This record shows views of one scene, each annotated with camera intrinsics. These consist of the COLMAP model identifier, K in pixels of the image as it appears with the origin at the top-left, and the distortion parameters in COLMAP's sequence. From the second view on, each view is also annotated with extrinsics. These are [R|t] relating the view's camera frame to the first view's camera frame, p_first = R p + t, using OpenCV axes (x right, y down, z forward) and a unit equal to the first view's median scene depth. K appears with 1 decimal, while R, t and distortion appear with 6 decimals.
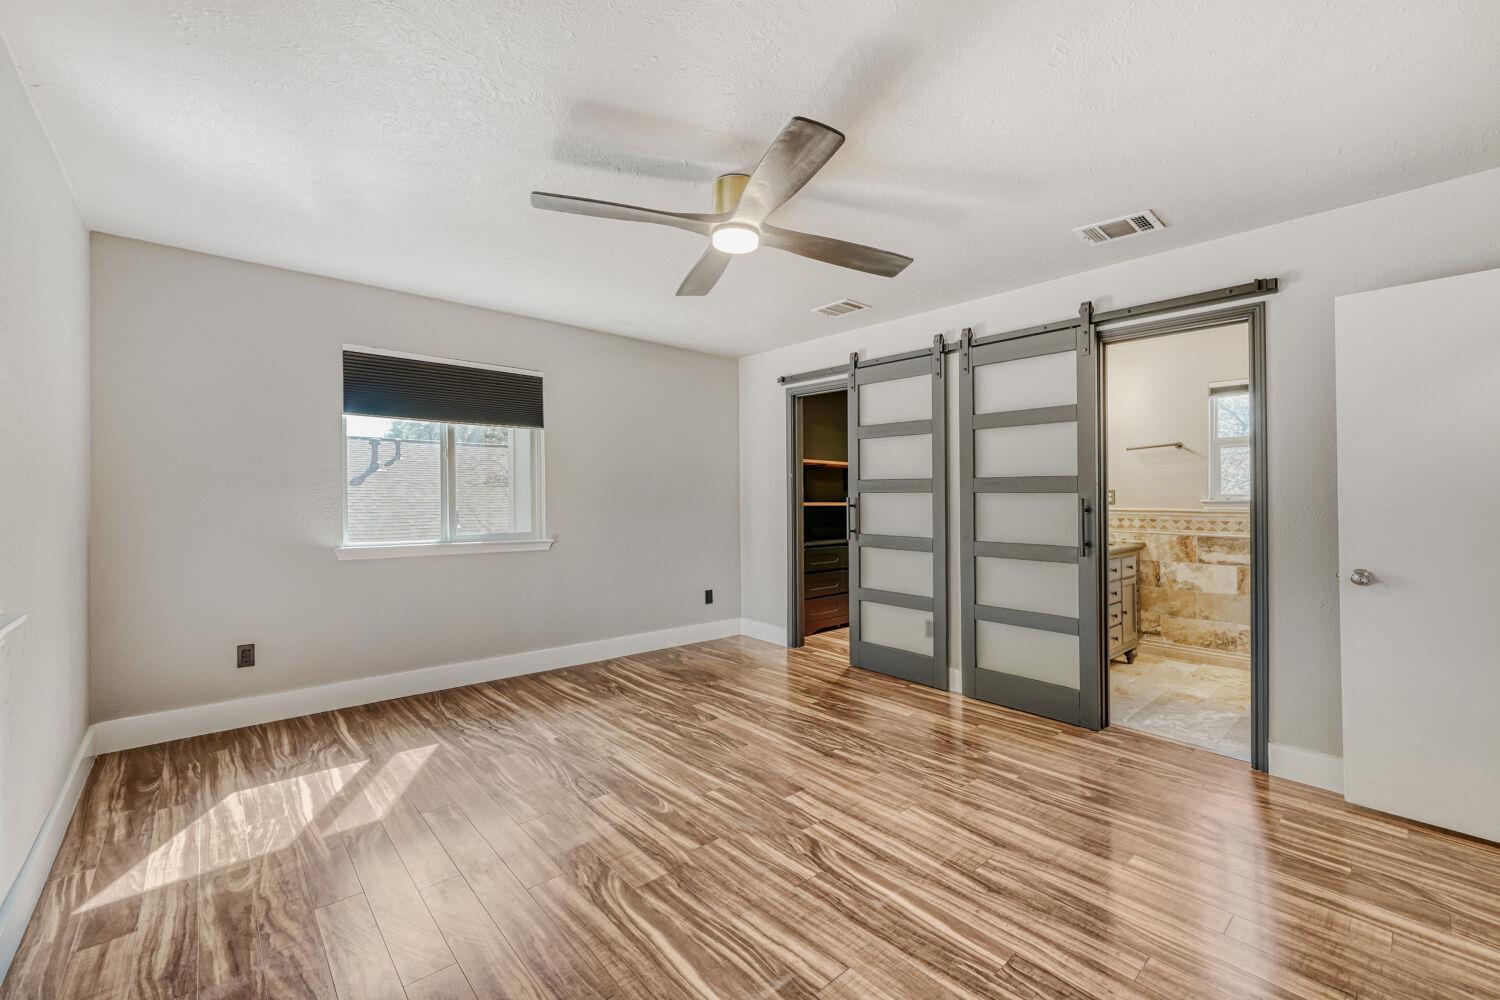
lens RADIAL K [[611.0, 0, 718.3], [0, 611.0, 494.4], [0, 0, 1]] dist [-0.012340, 0.000397]
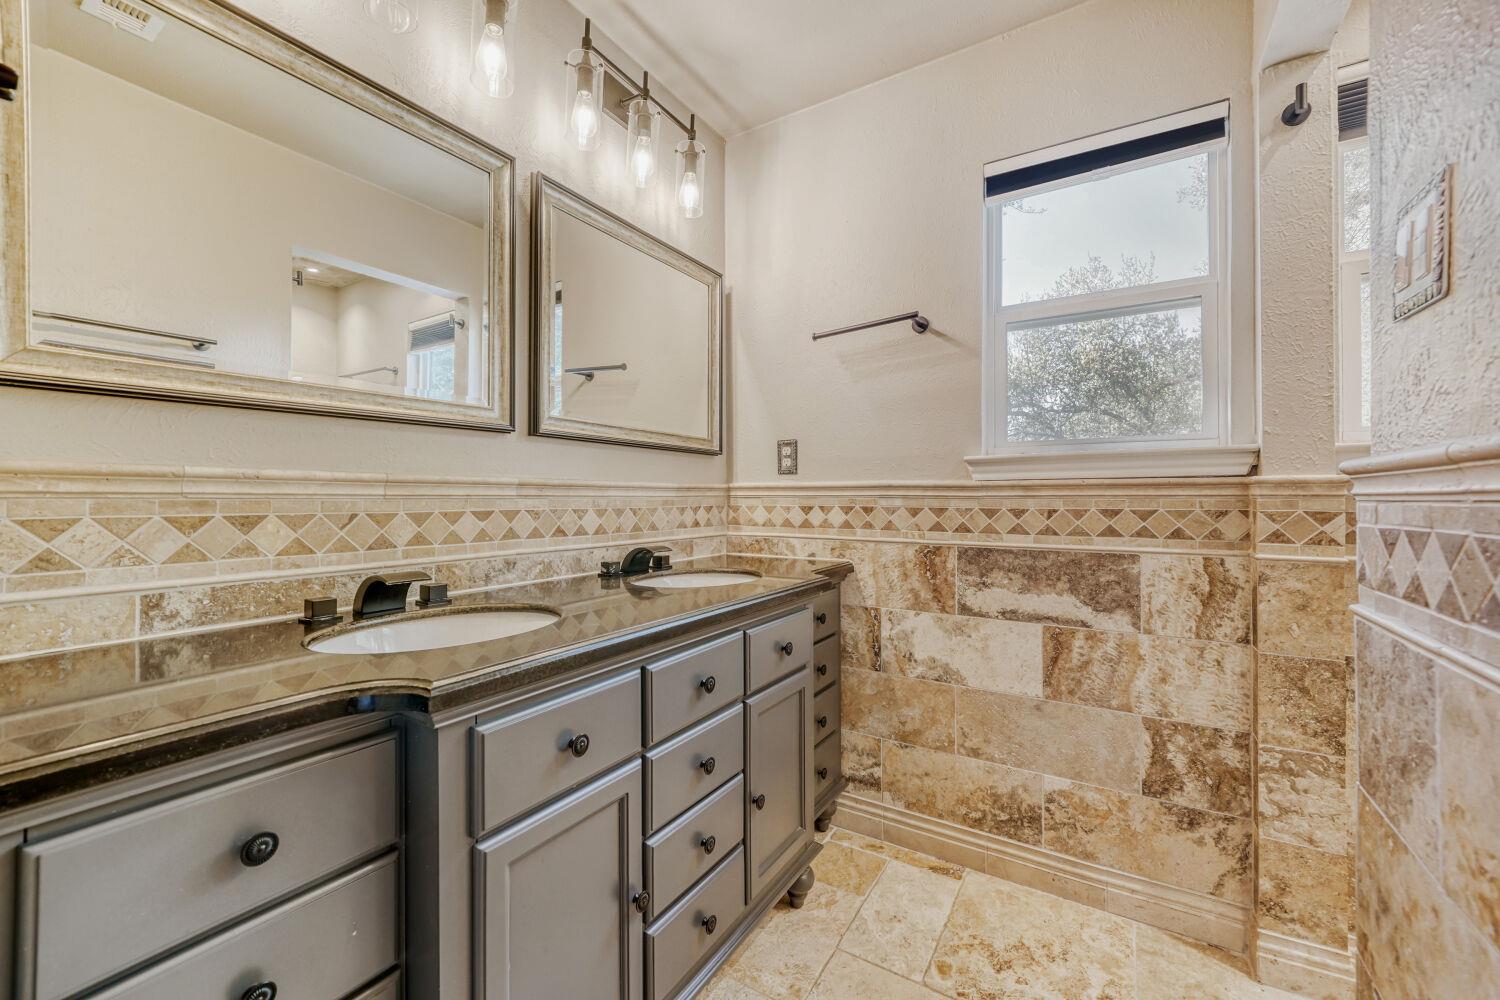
lens RADIAL K [[611.0, 0, 747.5], [0, 611.0, 500.7], [0, 0, 1]] dist [-0.012340, 0.000397]
pose [[0.942058, 0.003623, 0.335429, 0.515521], [-0.005922, 0.999965, 0.005830, 0.036152], [-0.335397, -0.007479, 0.942047, 0.656151]]
